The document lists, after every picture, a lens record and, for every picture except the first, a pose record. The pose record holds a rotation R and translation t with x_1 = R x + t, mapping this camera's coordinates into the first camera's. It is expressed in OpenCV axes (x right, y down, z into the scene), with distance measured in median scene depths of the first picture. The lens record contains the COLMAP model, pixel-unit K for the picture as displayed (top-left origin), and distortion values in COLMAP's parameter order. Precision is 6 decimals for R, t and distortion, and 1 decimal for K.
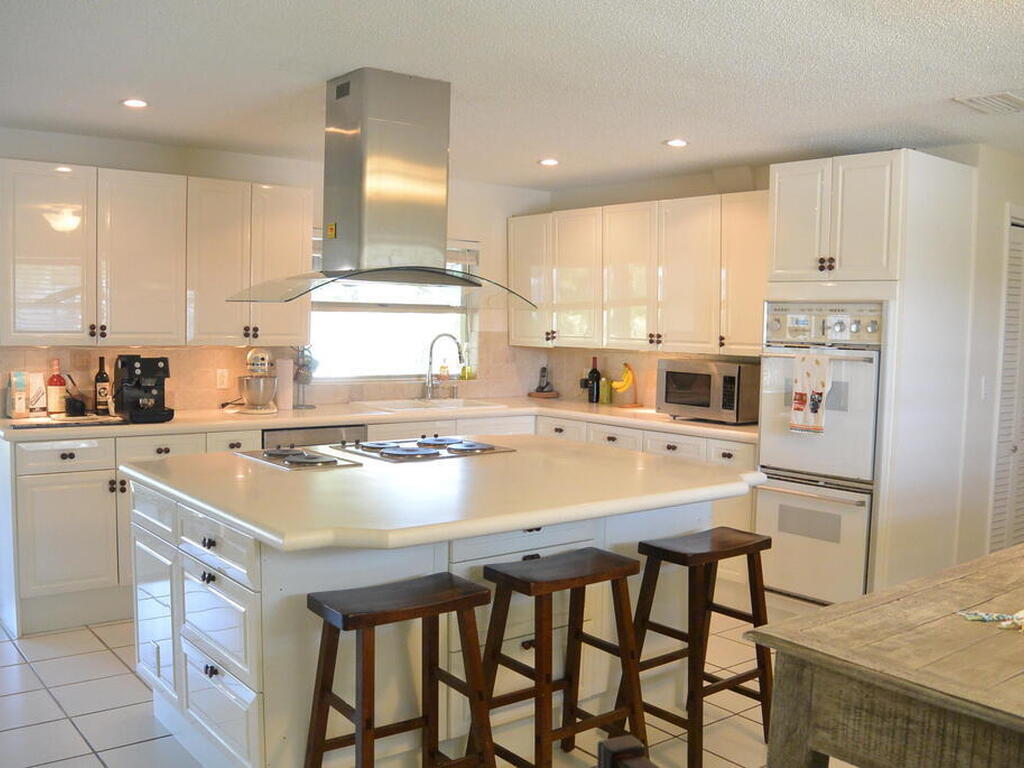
lens RADIAL K [[973.3, 0, 505.7], [0, 973.3, 404.4], [0, 0, 1]] dist [-0.156211, 0.095341]
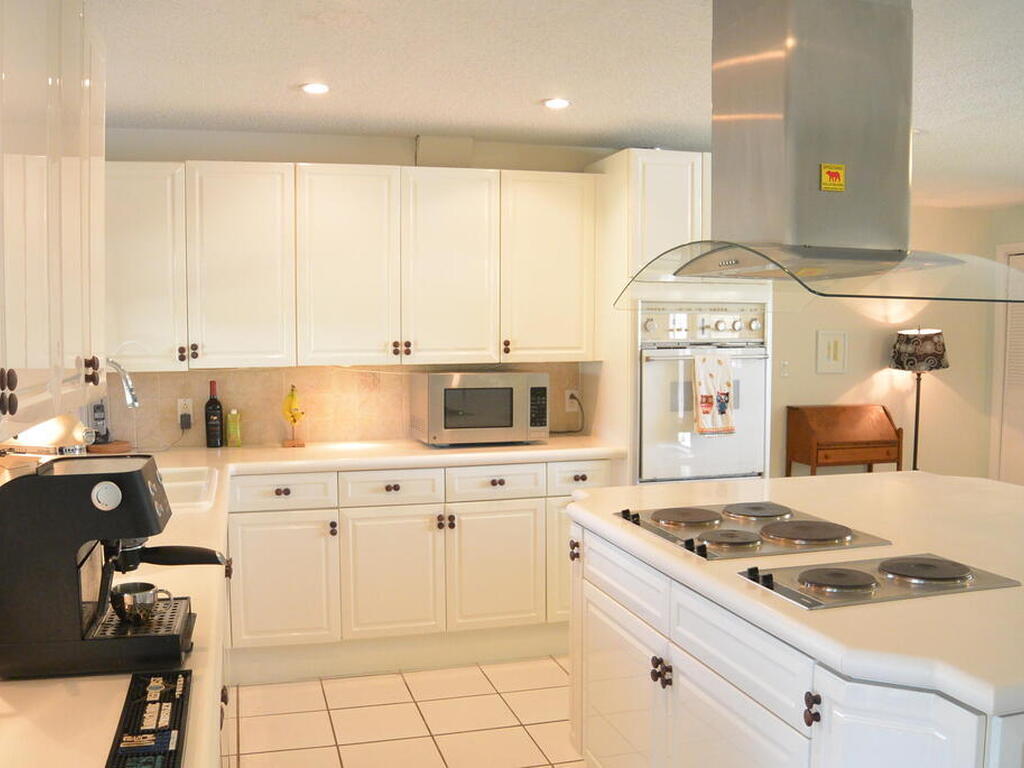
lens RADIAL K [[973.3, 0, 505.7], [0, 973.3, 404.4], [0, 0, 1]] dist [-0.156211, 0.095341]
pose [[0.388551, -0.094282, 0.916591, -0.566292], [0.092003, 0.993750, 0.063217, -0.071055], [-0.916822, 0.059766, 0.394797, 0.691740]]
